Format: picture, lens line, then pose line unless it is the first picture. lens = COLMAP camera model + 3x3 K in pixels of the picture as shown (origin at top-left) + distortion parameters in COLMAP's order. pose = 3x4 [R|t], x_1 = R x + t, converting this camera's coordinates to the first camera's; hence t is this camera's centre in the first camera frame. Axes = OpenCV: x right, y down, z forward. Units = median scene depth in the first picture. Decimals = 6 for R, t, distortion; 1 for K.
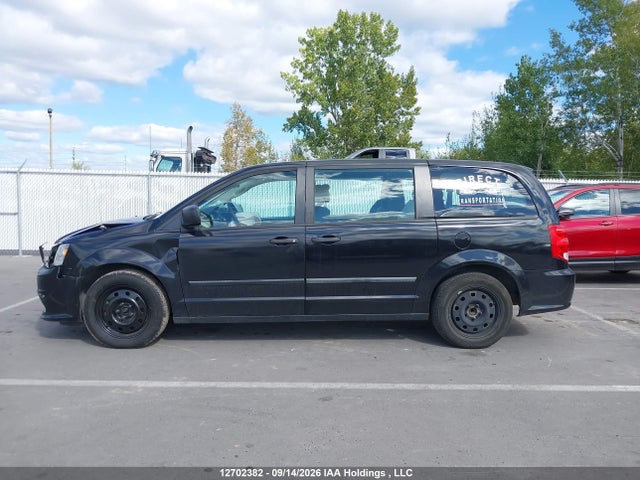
lens RADIAL K [[502.0, 0, 320.0], [0, 502.0, 240.0], [0, 0, 1]] dist [0.035759, 0.000789]
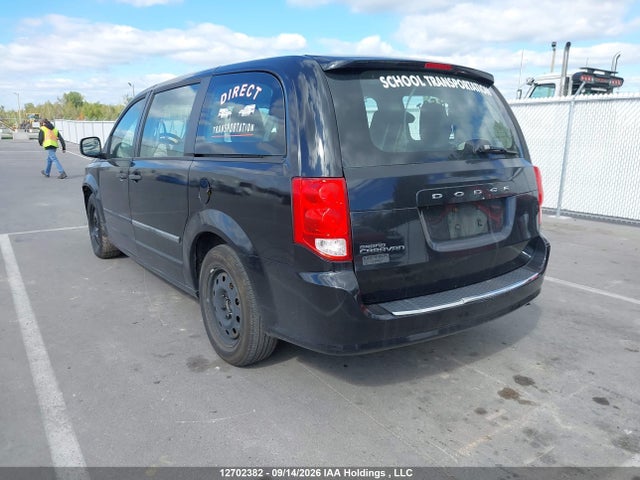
lens RADIAL K [[518.8, 0, 320.0], [0, 518.8, 240.0], [0, 0, 1]] dist [0.002792, -0.003069]
pose [[0.540919, 0.161380, -0.825447, 0.257464], [-0.067389, 0.986580, 0.148722, -0.012399], [0.838371, -0.024820, 0.544535, 0.215154]]
